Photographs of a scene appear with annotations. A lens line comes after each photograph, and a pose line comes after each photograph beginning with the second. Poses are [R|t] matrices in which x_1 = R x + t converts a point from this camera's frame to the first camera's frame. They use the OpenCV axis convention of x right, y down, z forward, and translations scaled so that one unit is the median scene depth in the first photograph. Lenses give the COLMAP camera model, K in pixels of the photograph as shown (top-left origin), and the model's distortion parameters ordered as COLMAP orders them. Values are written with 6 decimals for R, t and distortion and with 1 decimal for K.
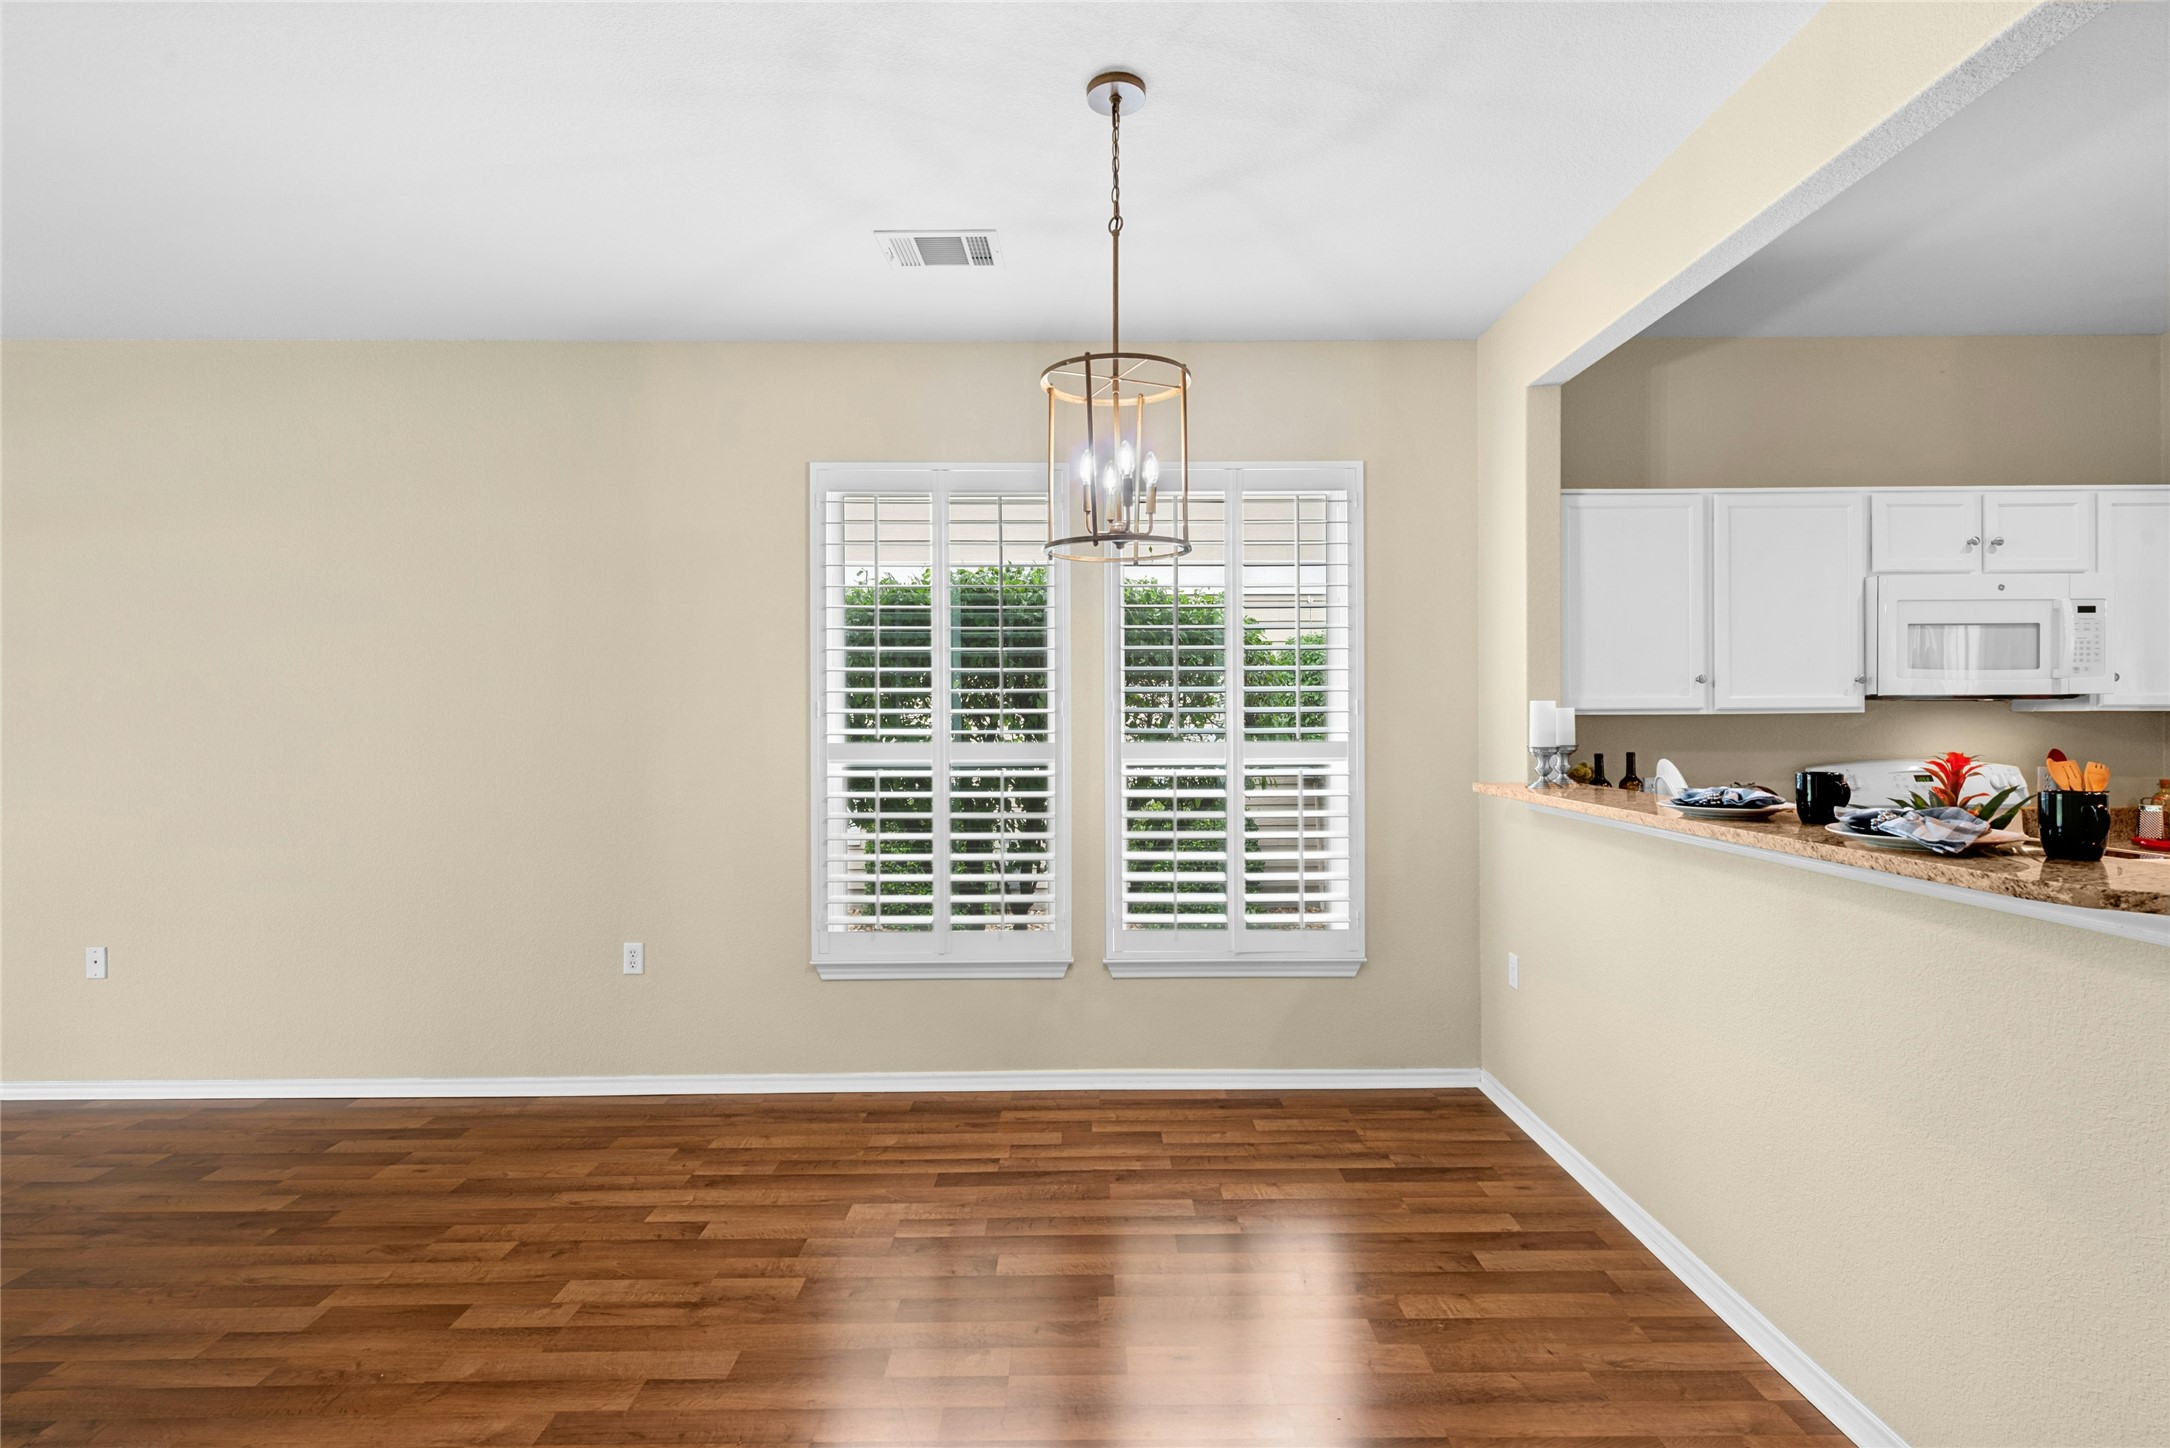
lens RADIAL K [[1019.0, 0, 1094.7], [0, 1019.0, 724.3], [0, 0, 1]] dist [0.015960, -0.006898]
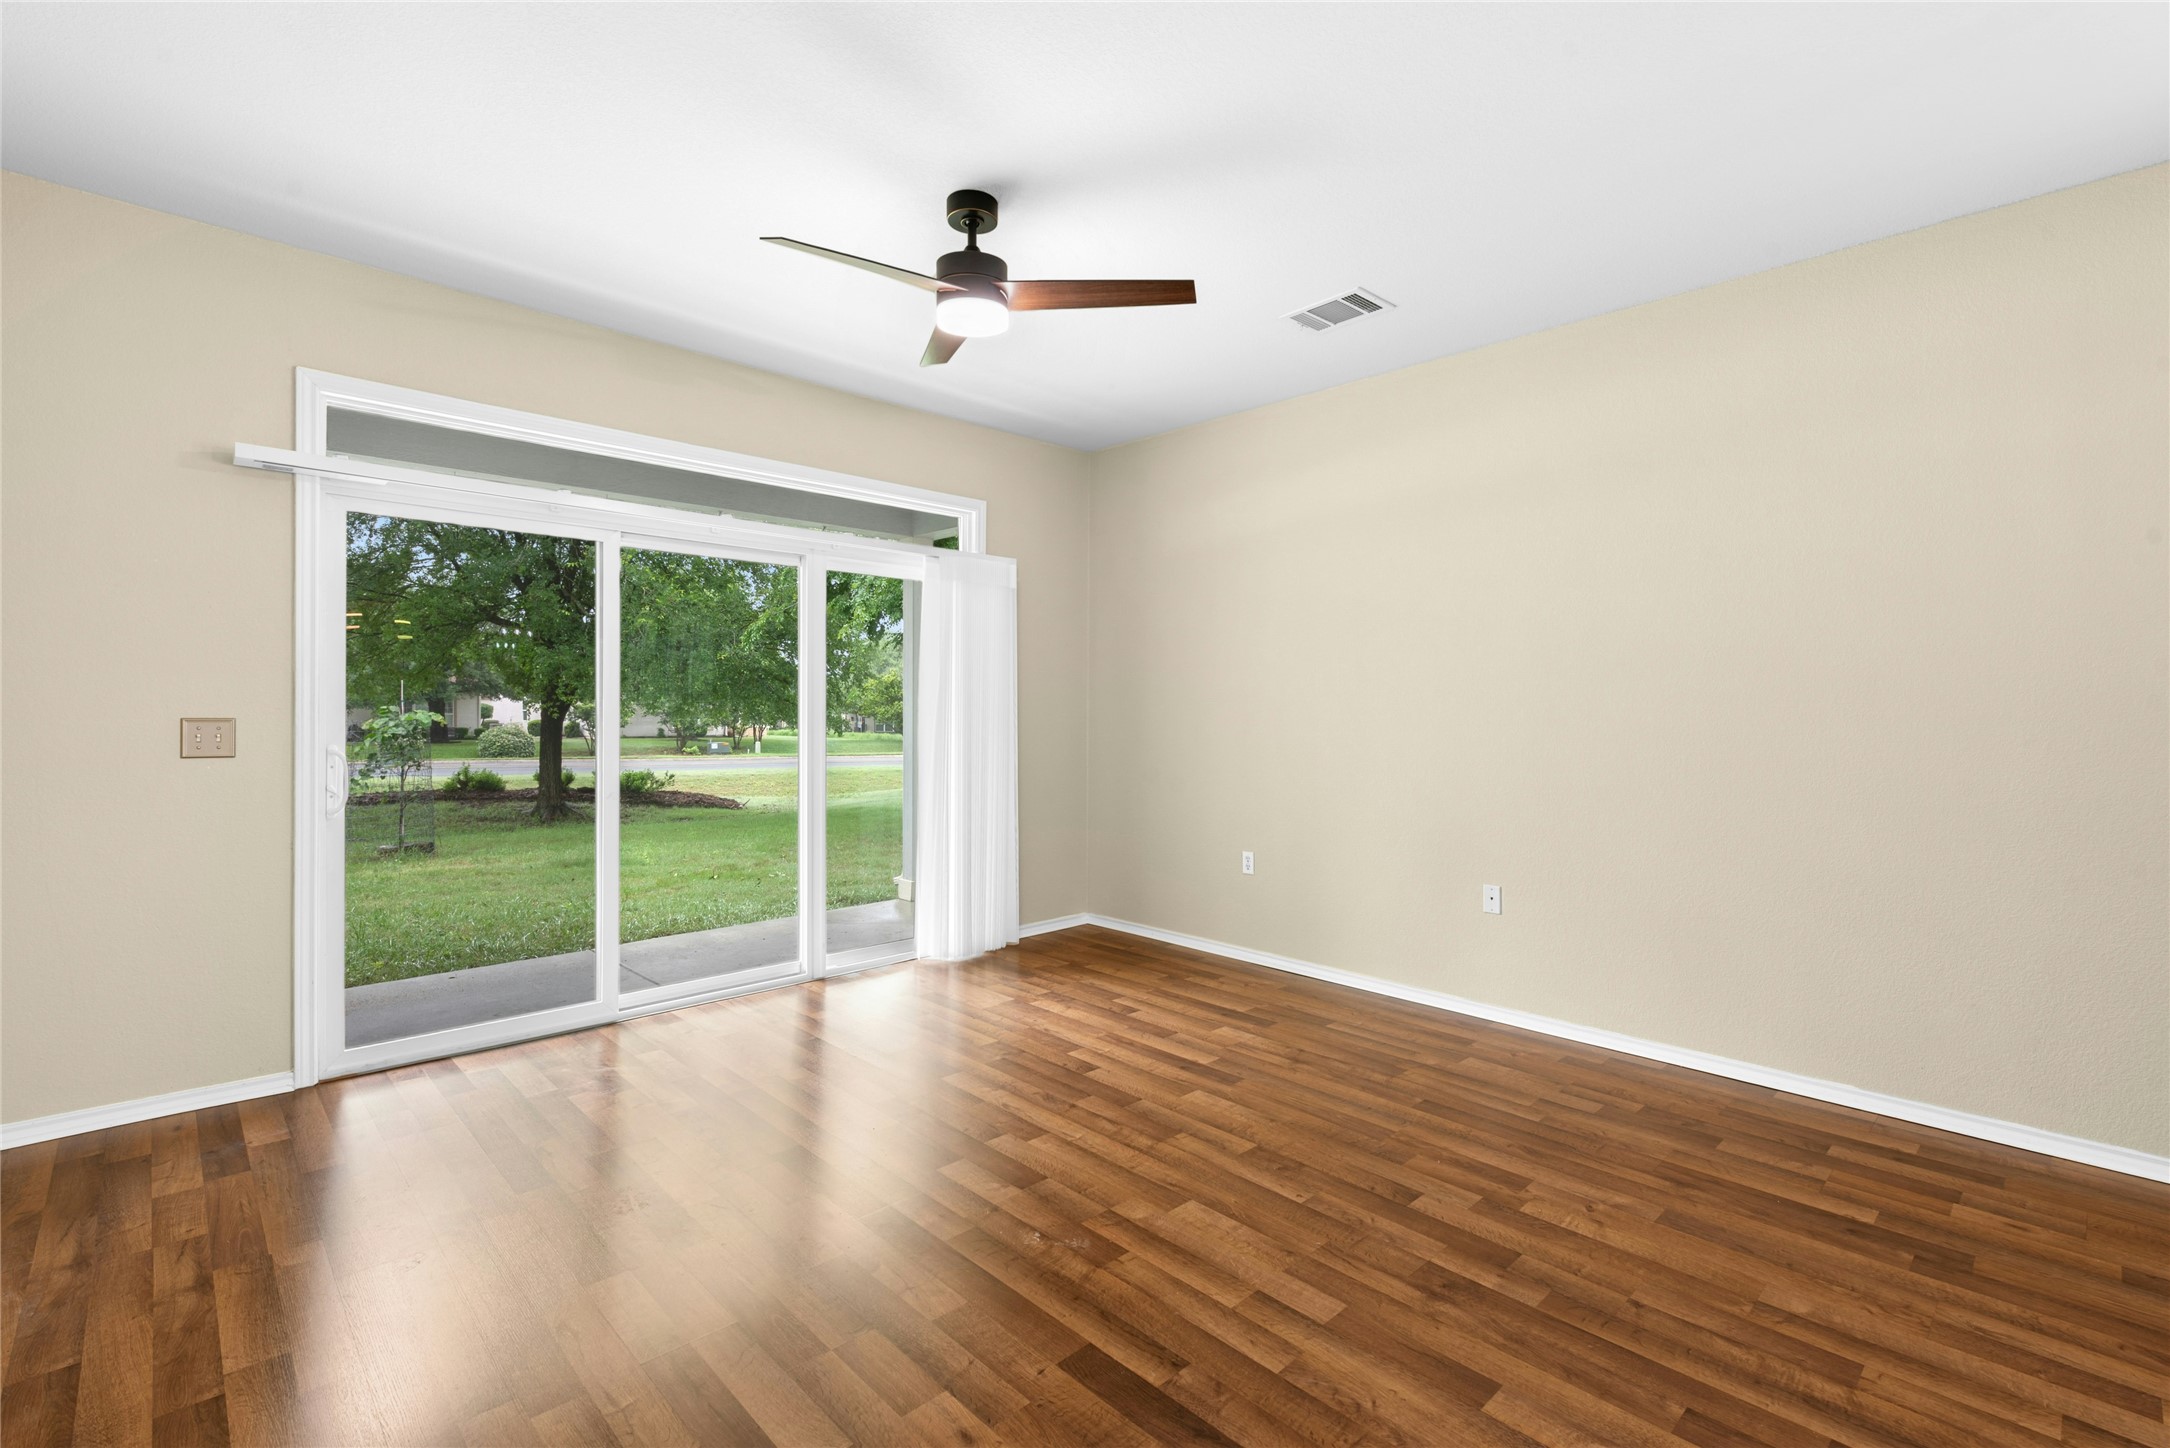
lens RADIAL K [[970.3, 0, 1086.7], [0, 970.3, 716.8], [0, 0, 1]] dist [0.011945, -0.002939]
pose [[0.685285, 0.014091, -0.728139, -0.558375], [-0.012936, 0.999891, 0.007174, 0.034825], [0.728160, 0.004503, 0.685392, -0.057177]]
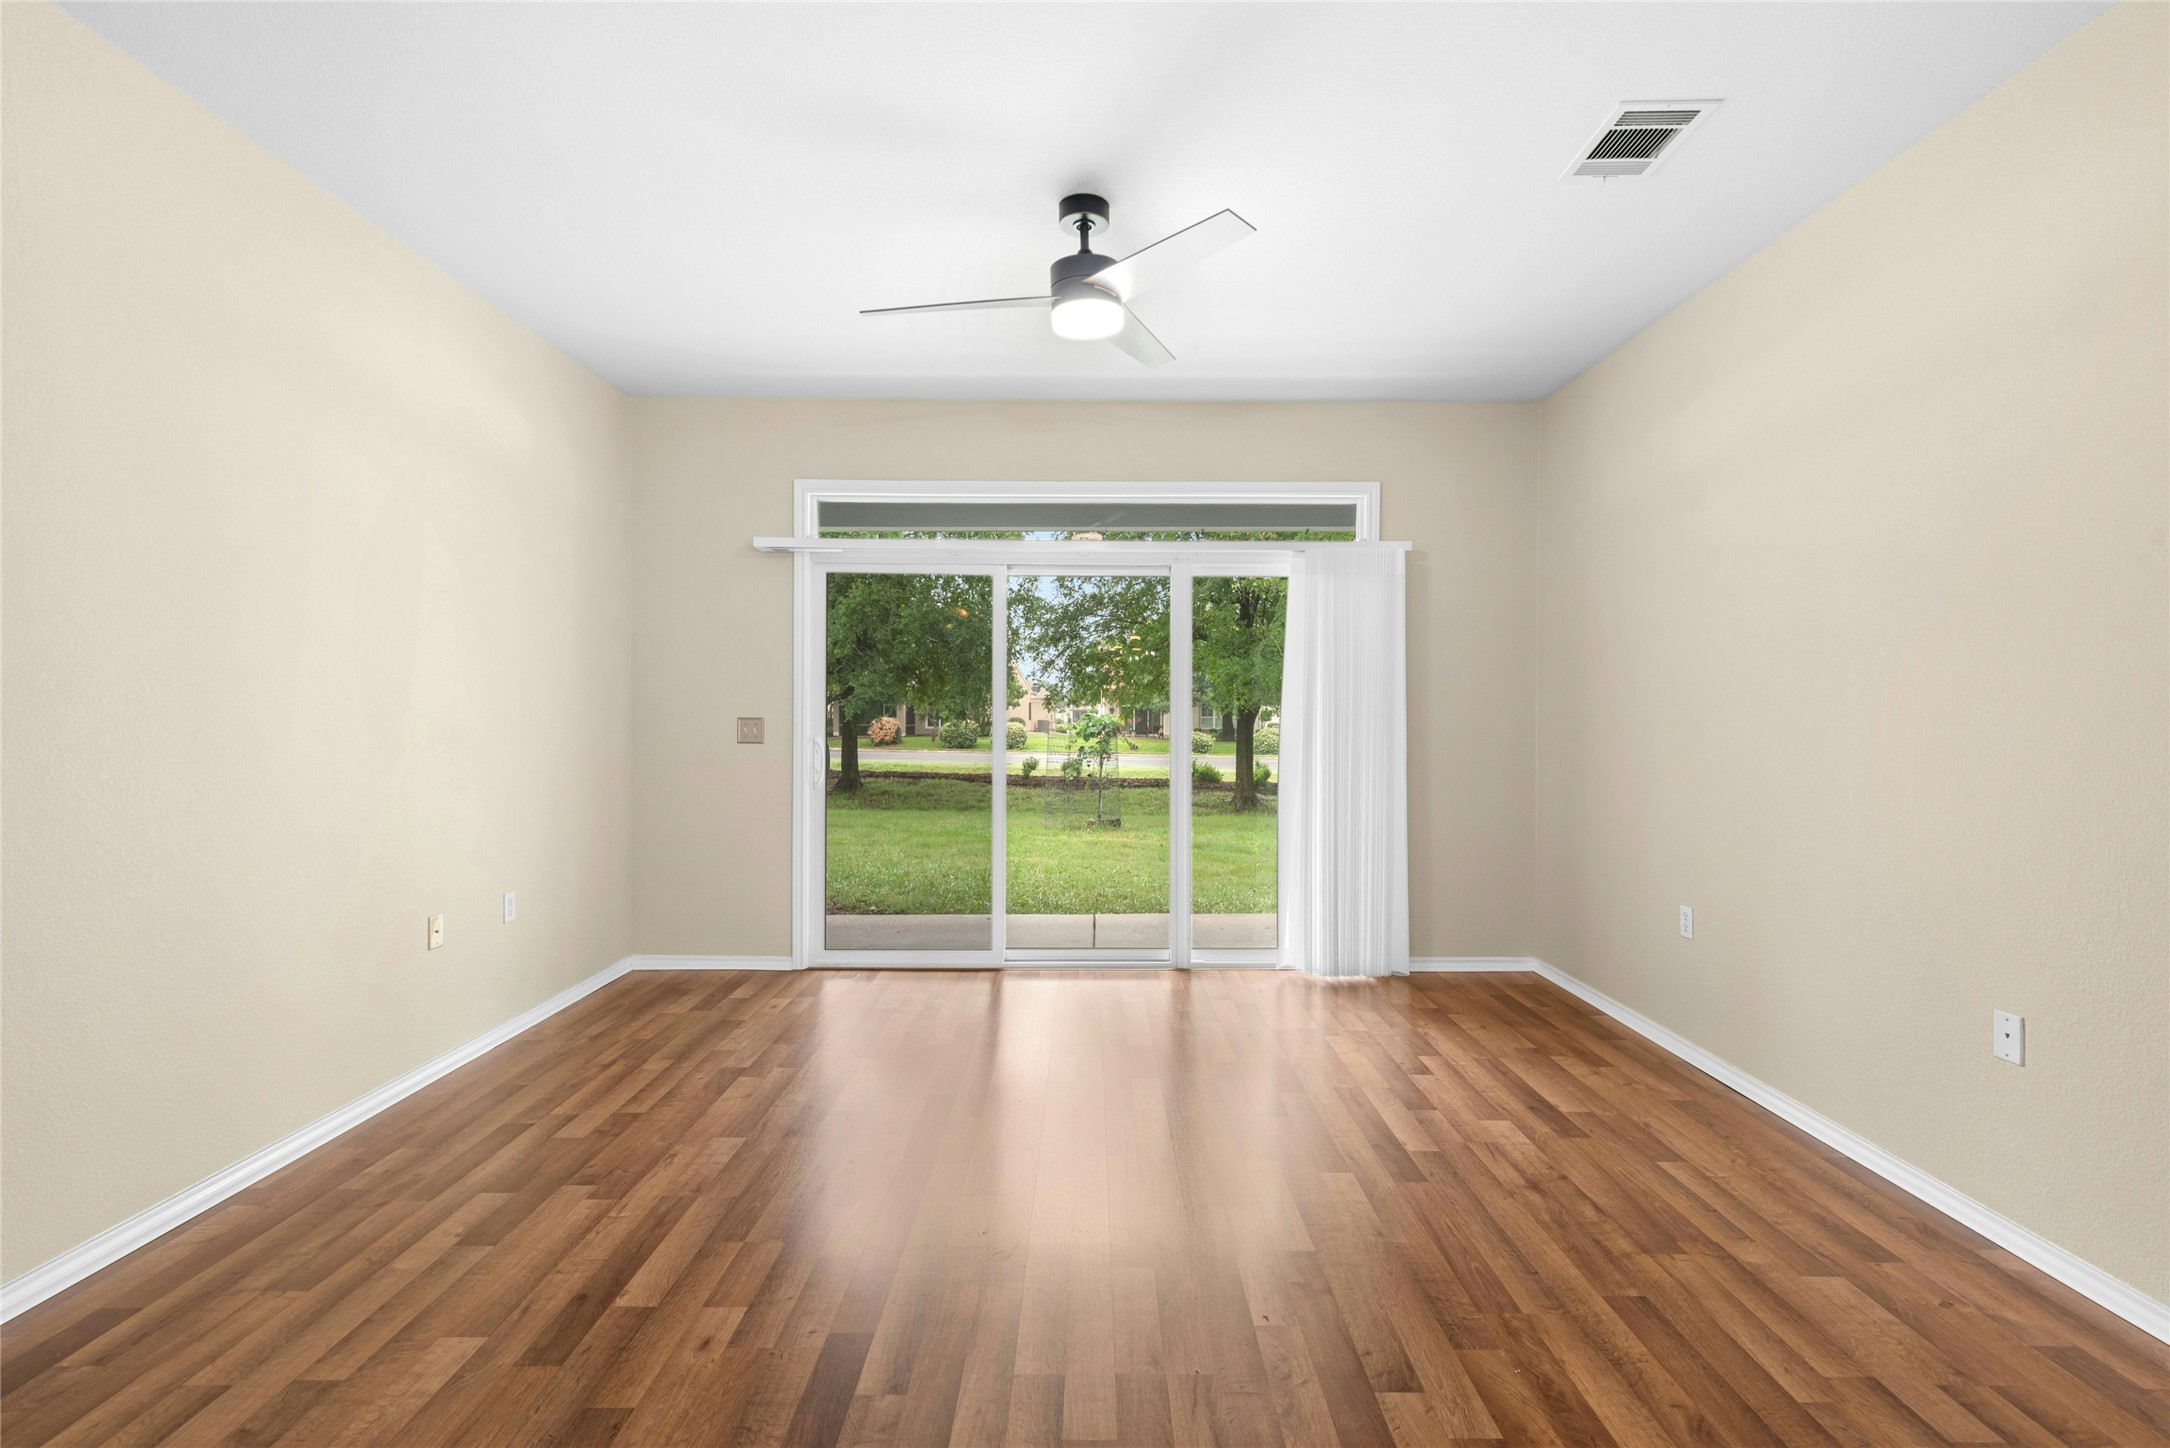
lens RADIAL K [[970.3, 0, 1090.5], [0, 970.3, 713.7], [0, 0, 1]] dist [0.011945, -0.002939]
pose [[-0.006774, 0.008637, -0.999940, -0.390546], [-0.008270, 0.999928, 0.008693, 0.031394], [0.999943, 0.008328, -0.006702, 0.470306]]
